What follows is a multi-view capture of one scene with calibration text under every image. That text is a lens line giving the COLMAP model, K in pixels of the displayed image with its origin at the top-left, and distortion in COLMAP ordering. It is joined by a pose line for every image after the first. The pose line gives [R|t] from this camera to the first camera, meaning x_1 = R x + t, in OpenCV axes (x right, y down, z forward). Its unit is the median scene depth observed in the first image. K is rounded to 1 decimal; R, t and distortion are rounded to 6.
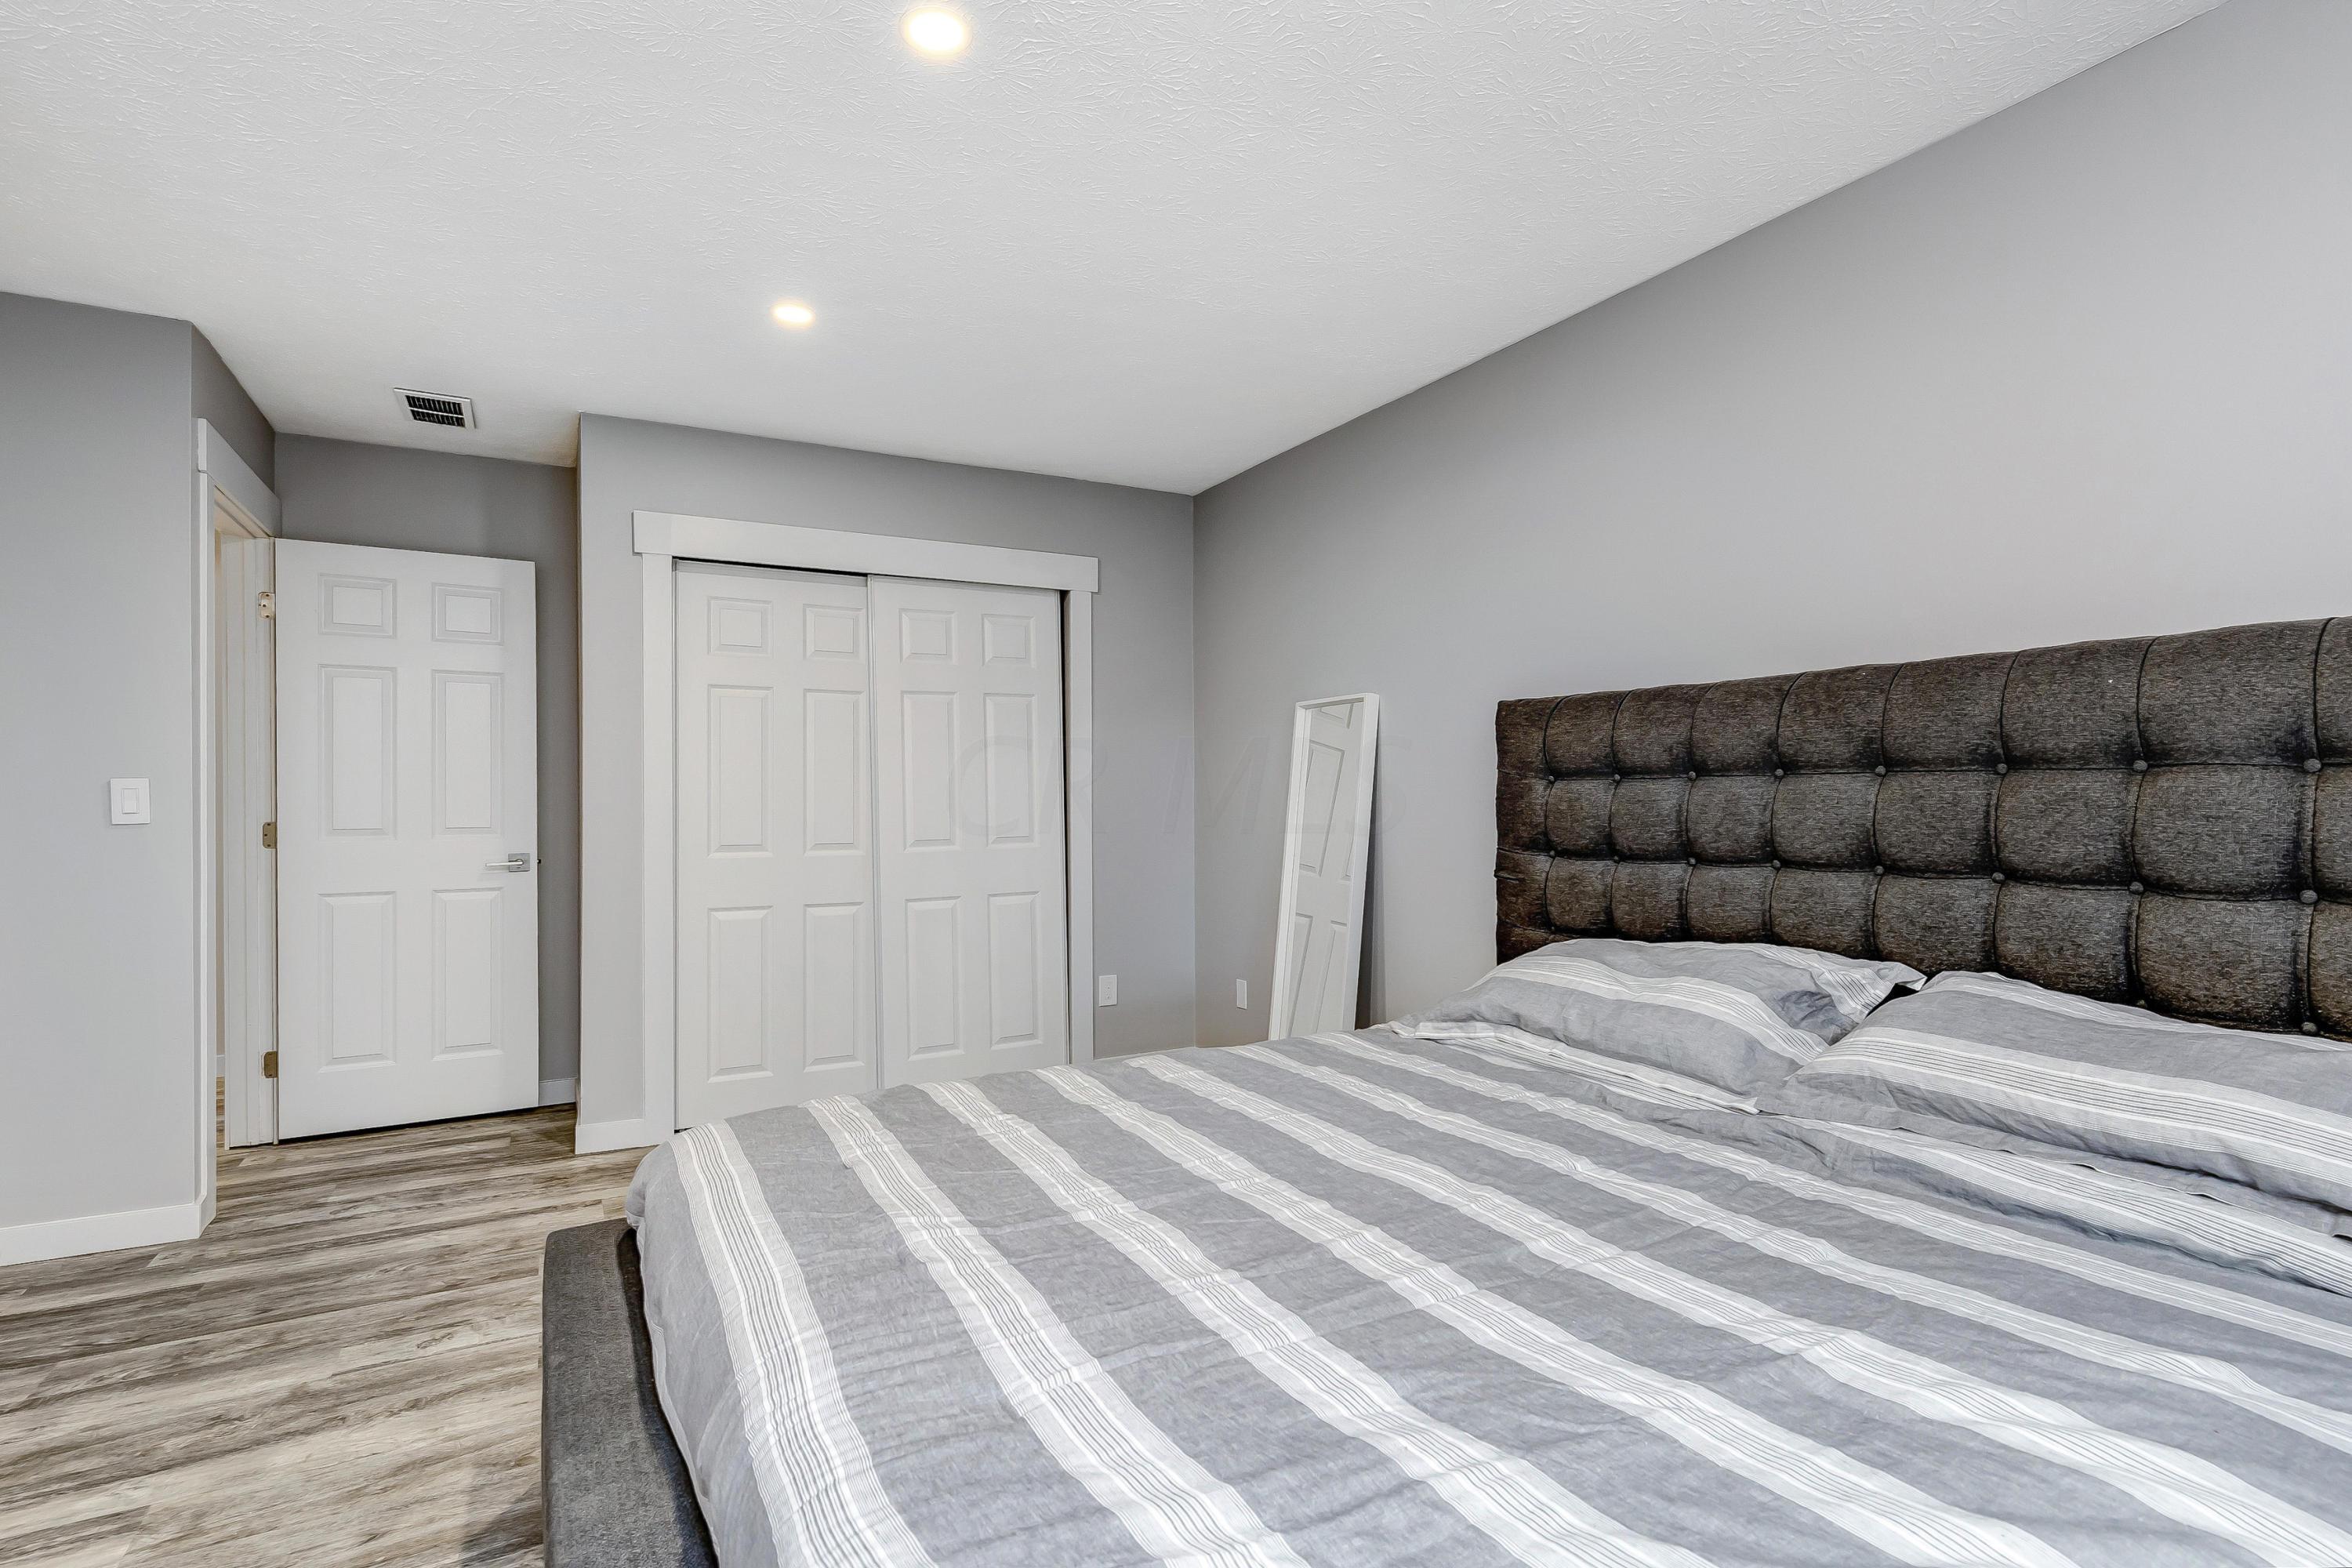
lens RADIAL K [[1133.0, 0, 1171.4], [0, 1133.0, 776.7], [0, 0, 1]] dist [0.000170, -0.000192]
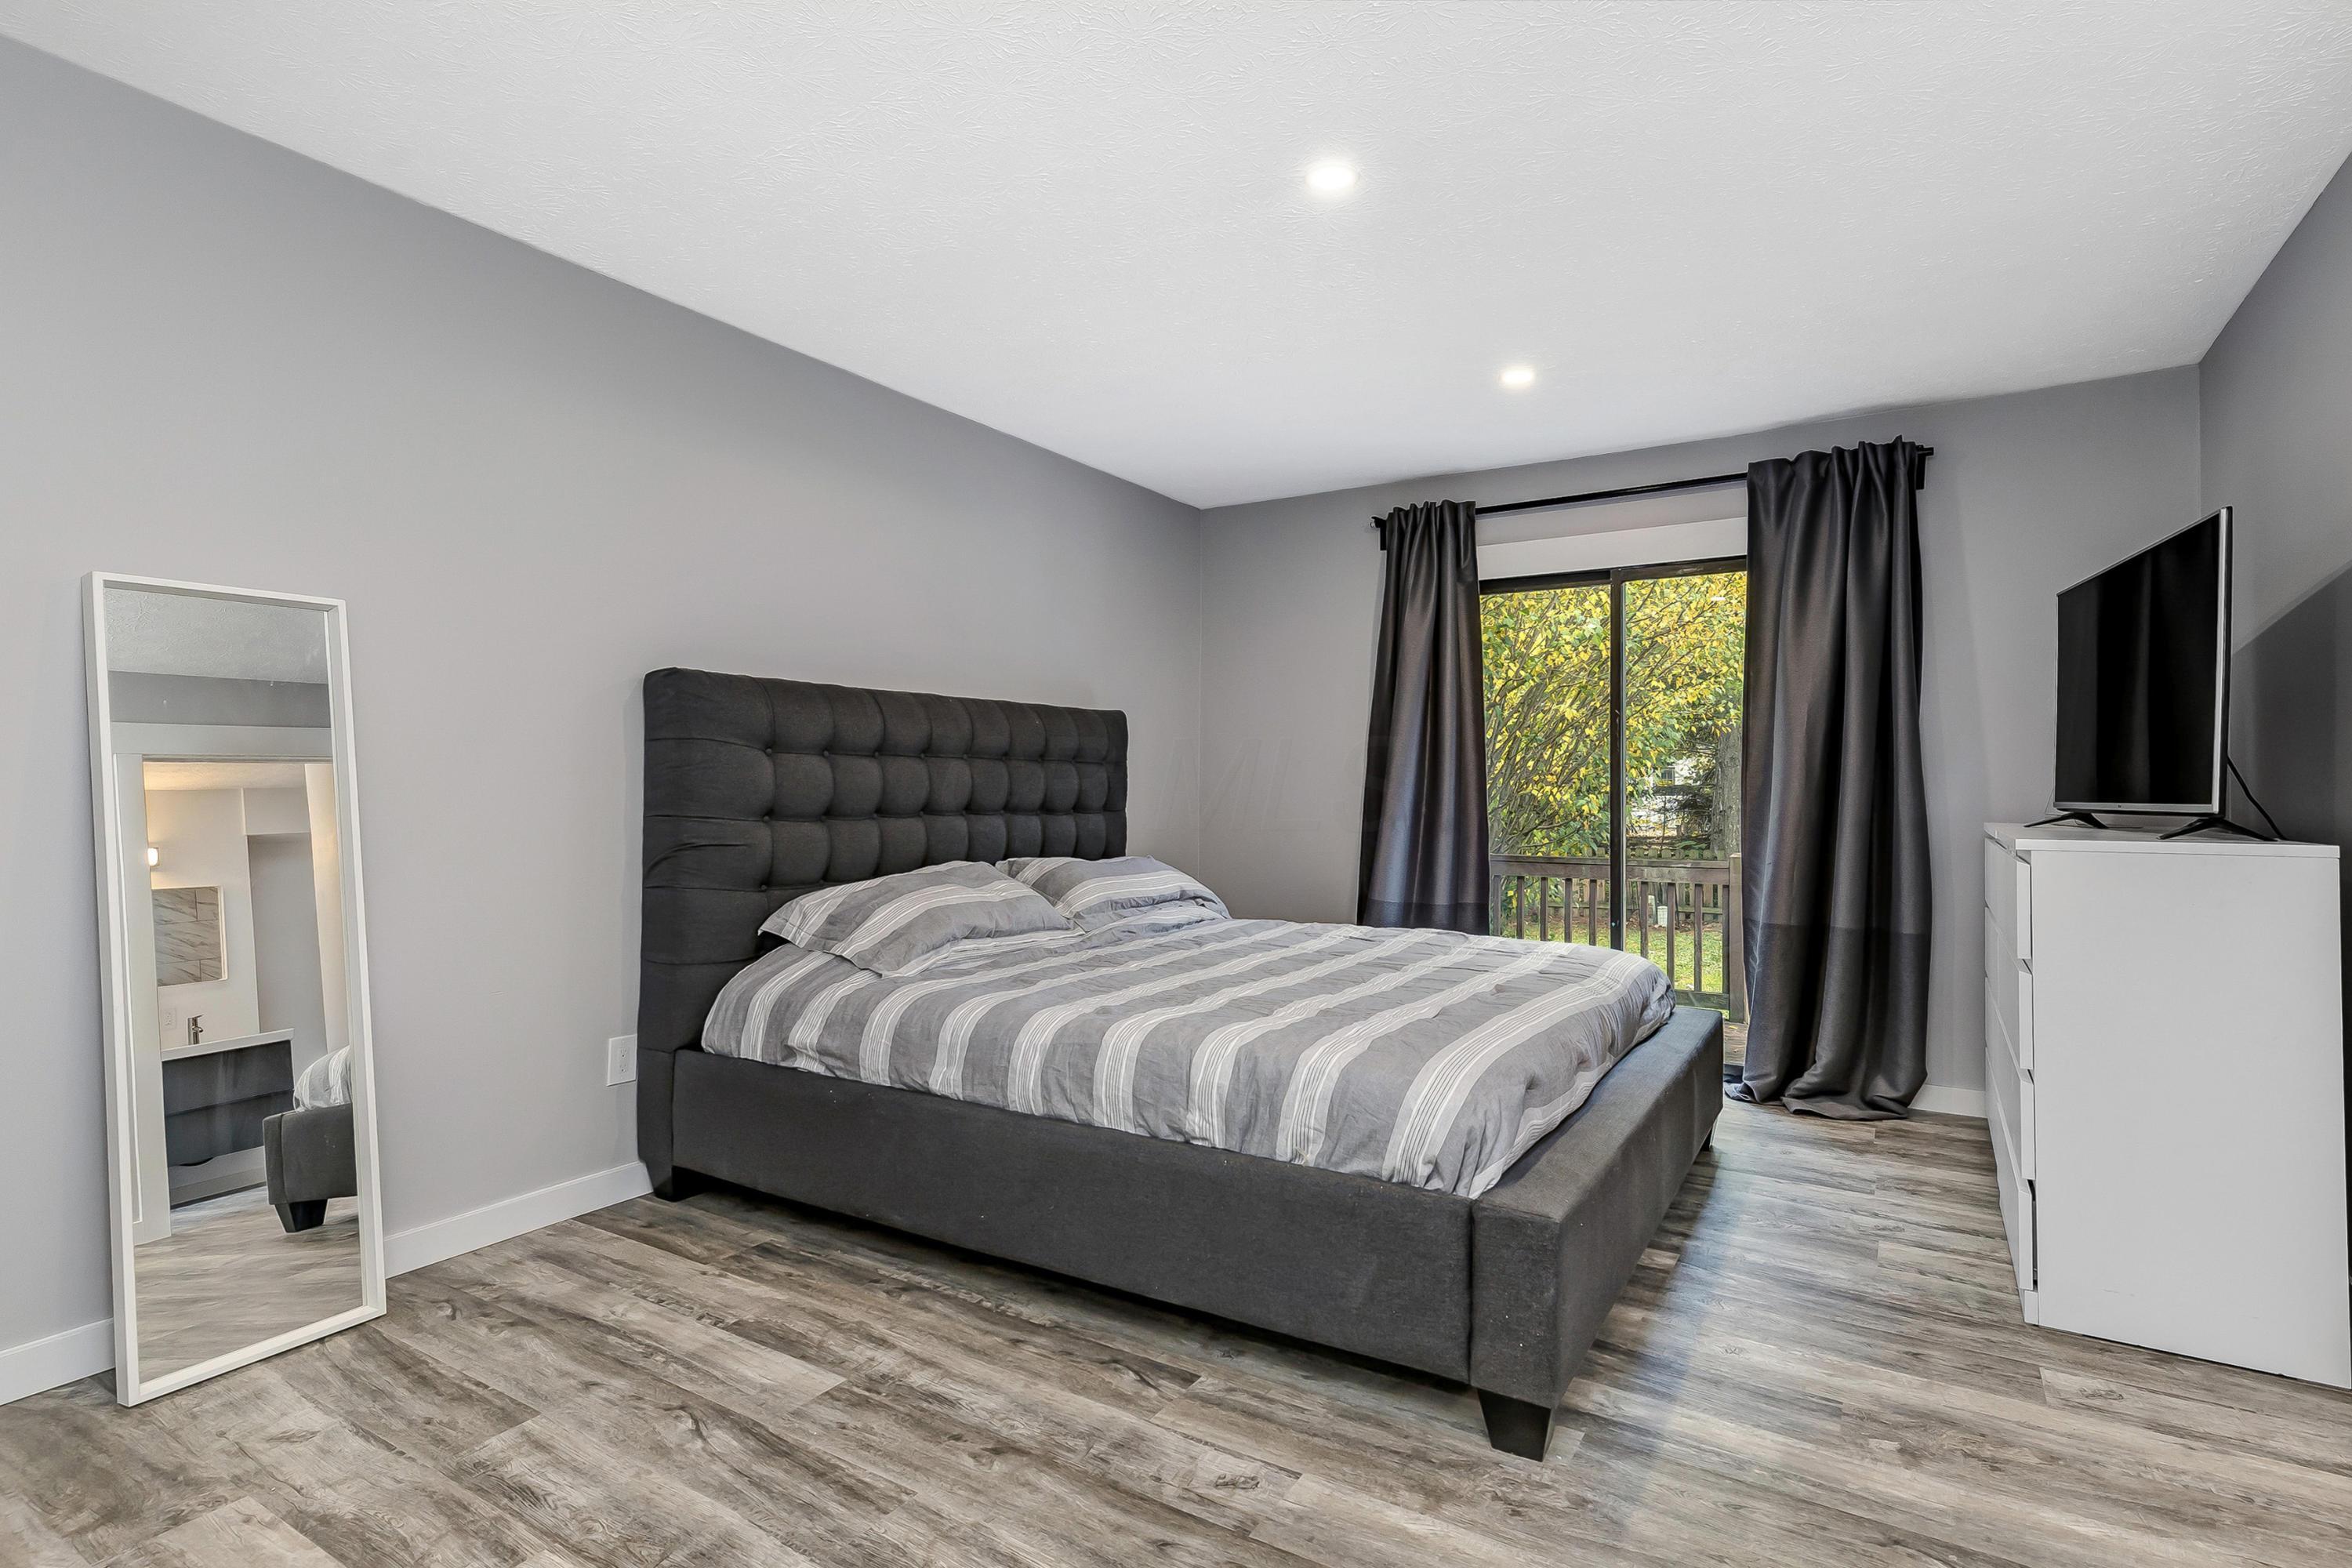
lens RADIAL K [[1133.0, 0, 1171.4], [0, 1133.0, 776.7], [0, 0, 1]] dist [0.000170, -0.000192]
pose [[-0.476273, 0.006916, 0.879270, -1.051352], [-0.006934, 0.999908, -0.011620, 0.041077], [-0.879270, -0.011631, -0.476182, 1.492249]]
